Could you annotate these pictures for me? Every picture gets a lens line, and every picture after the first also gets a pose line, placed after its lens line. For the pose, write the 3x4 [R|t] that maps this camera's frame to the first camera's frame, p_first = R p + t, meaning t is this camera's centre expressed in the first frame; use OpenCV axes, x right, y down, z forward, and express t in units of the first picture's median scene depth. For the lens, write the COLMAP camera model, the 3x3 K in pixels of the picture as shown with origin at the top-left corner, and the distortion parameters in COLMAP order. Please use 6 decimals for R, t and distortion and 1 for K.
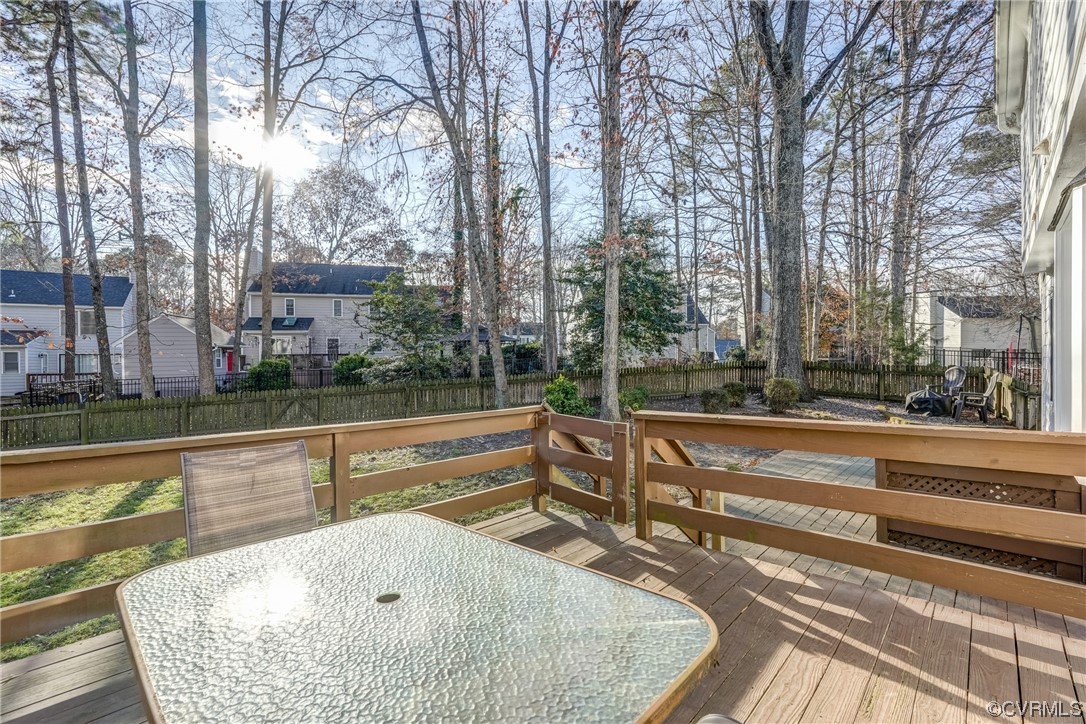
lens RADIAL K [[470.5, 0, 543.0], [0, 470.5, 362.0], [0, 0, 1]] dist [0.000231, 0.000238]
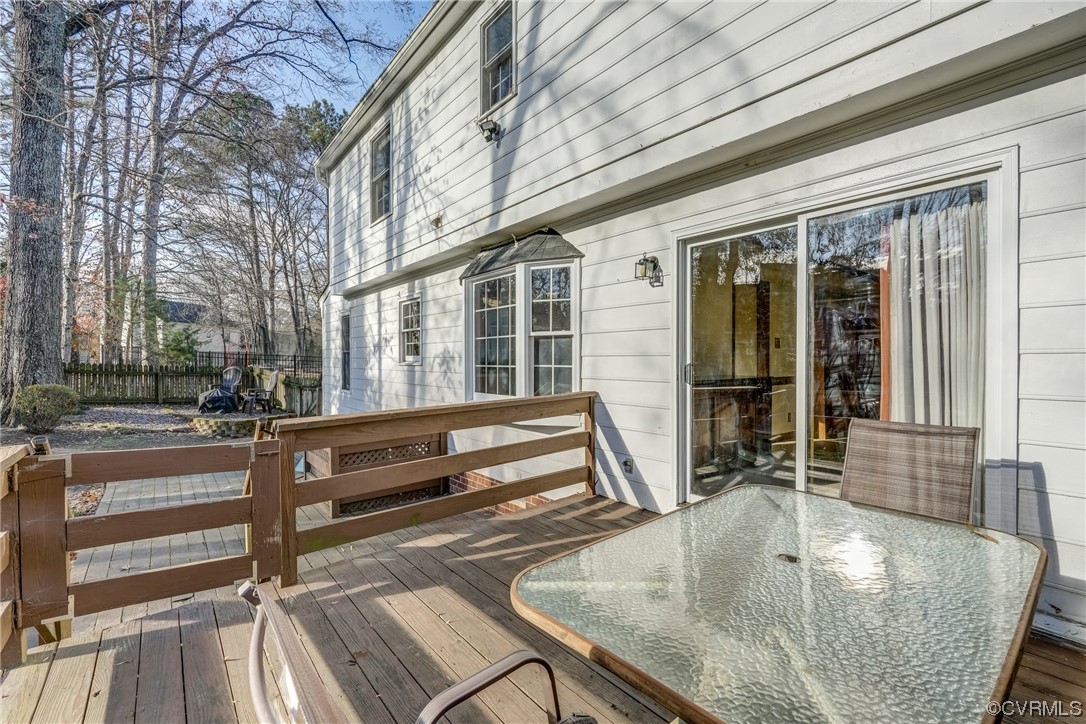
lens RADIAL K [[484.5, 0, 543.9], [0, 484.5, 355.6], [0, 0, 1]] dist [0.000621, 0.000410]
pose [[0.133851, 0.012256, 0.990926, -0.466854], [0.003625, 0.999911, -0.012857, 0.004114], [-0.990995, 0.005313, 0.133794, 0.408219]]
